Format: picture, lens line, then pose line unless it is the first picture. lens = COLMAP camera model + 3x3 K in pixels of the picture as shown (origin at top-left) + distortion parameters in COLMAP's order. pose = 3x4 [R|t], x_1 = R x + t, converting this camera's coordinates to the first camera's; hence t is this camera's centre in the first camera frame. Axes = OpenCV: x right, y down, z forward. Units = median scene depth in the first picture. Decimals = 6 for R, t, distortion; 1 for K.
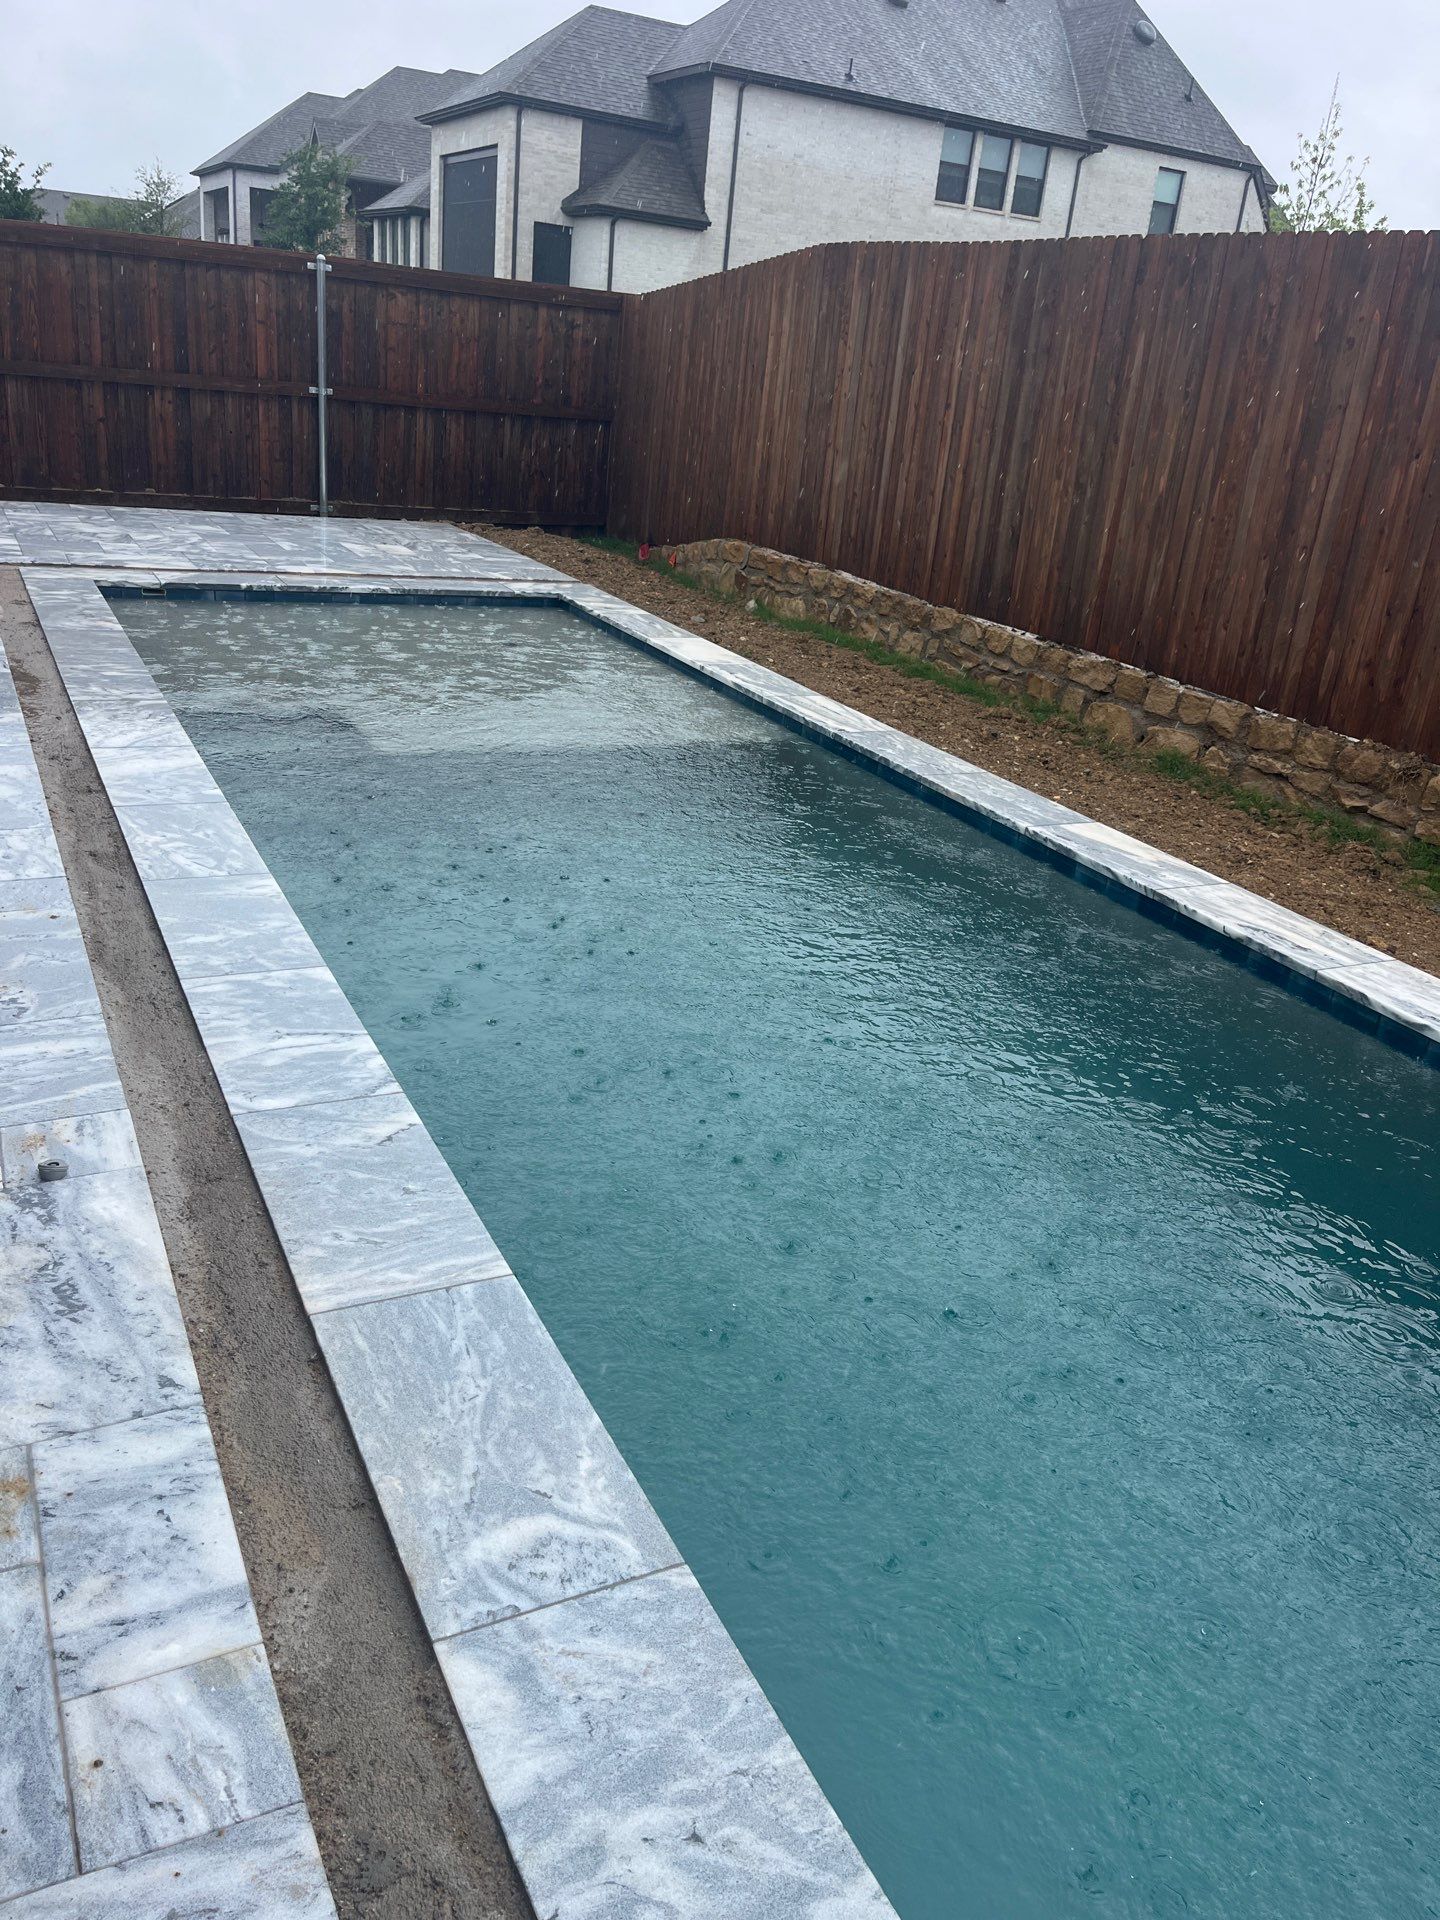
lens RADIAL K [[1488.9, 0, 720.0], [0, 1488.9, 960.0], [0, 0, 1]] dist [0.021970, -0.010420]
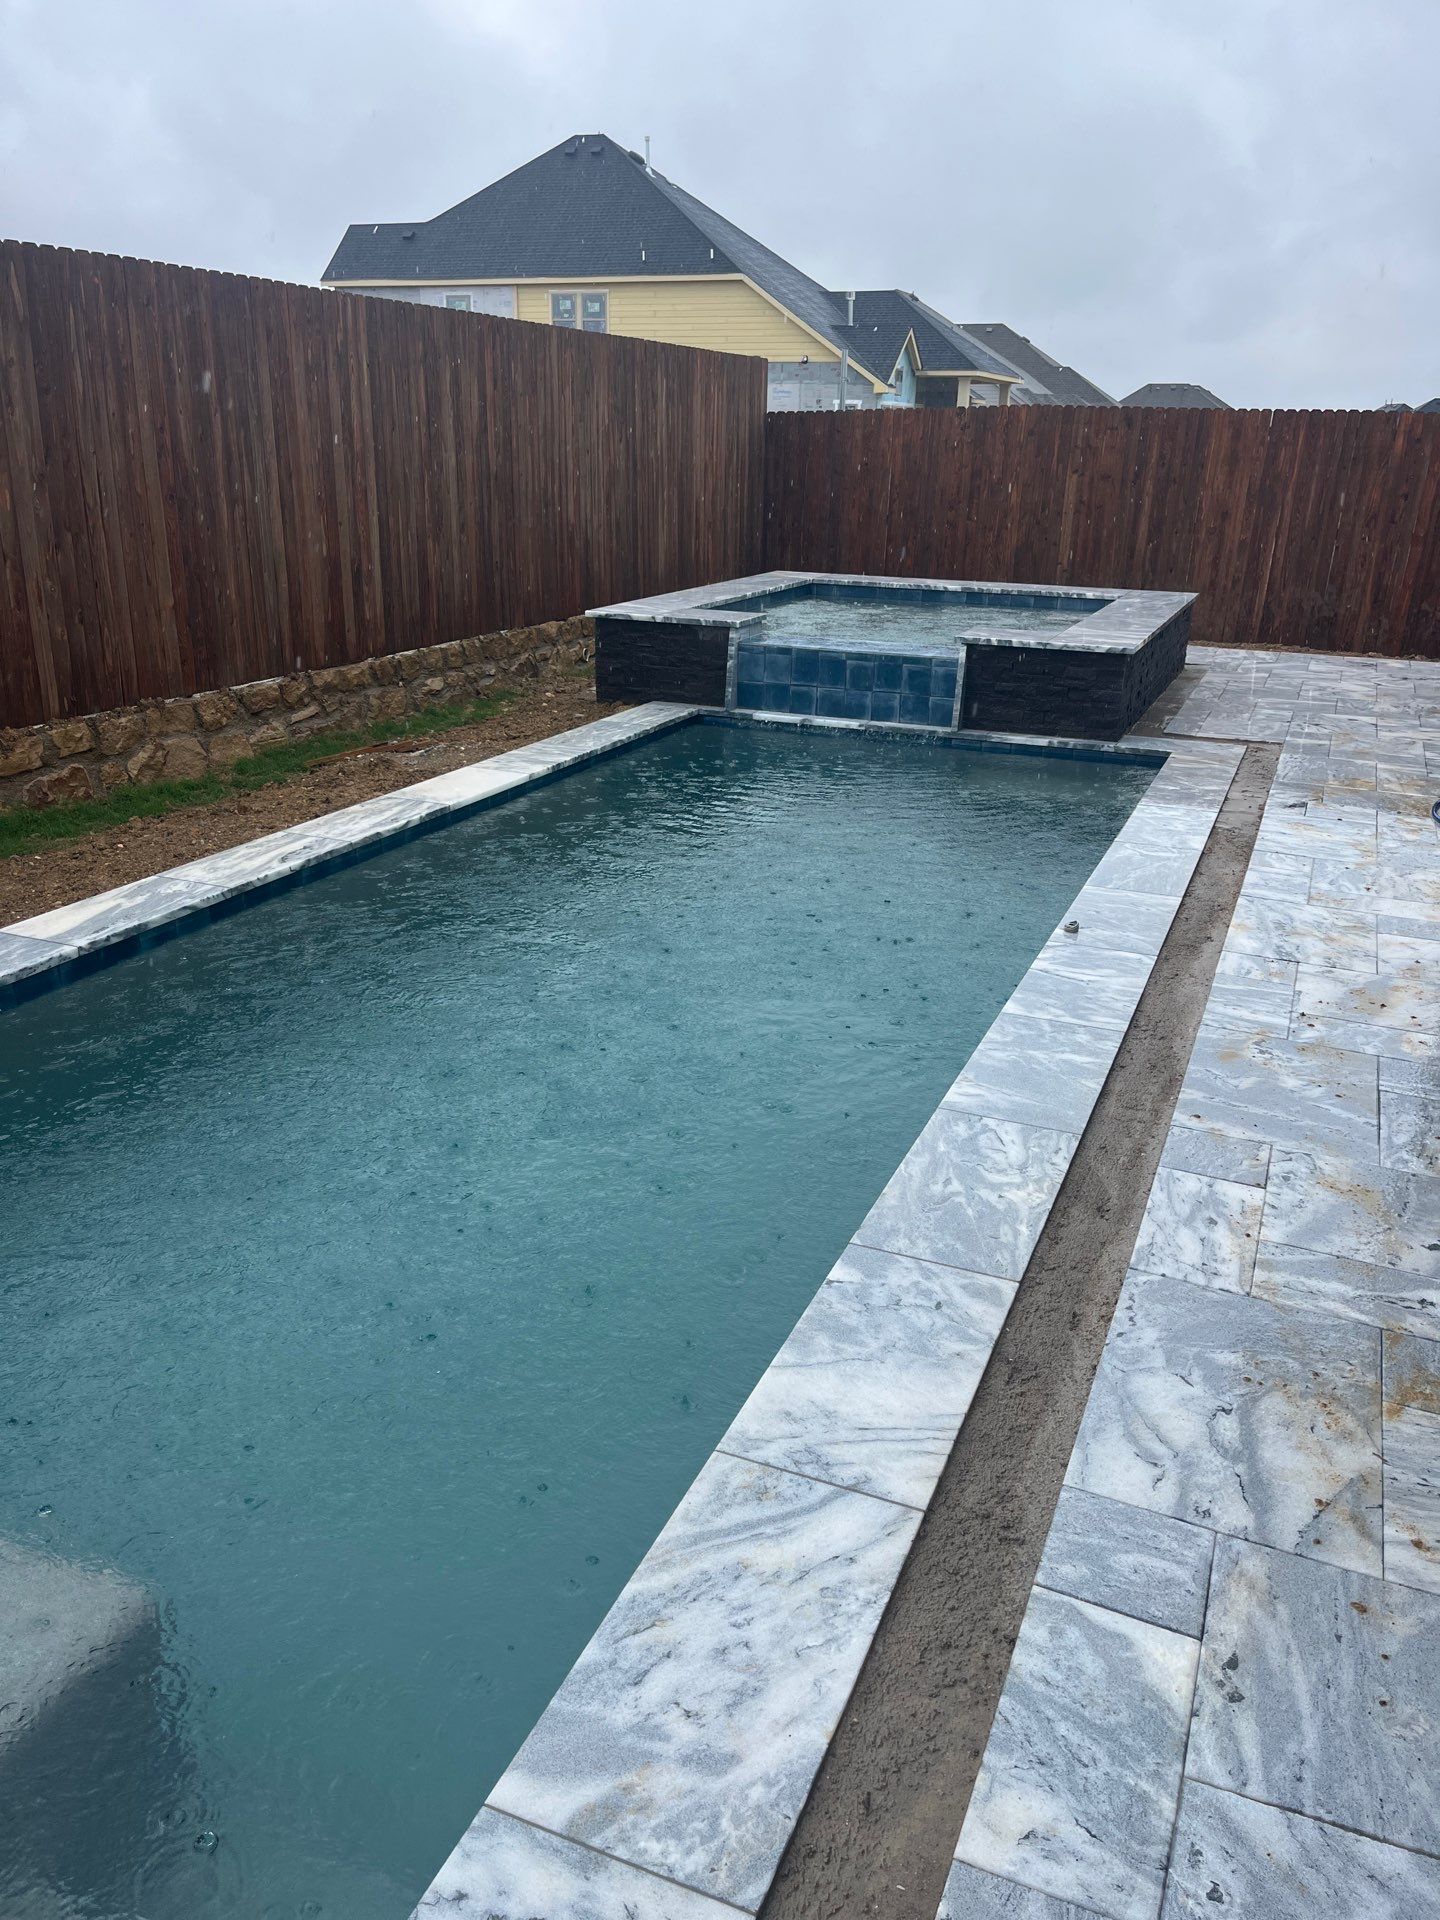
lens RADIAL K [[1488.9, 0, 720.0], [0, 1488.9, 960.0], [0, 0, 1]] dist [0.021970, -0.010420]
pose [[-0.652425, -0.353828, 0.670185, -0.763564], [0.203026, 0.770394, 0.604379, -0.665494], [-0.730152, 0.530377, -0.430788, 1.419511]]
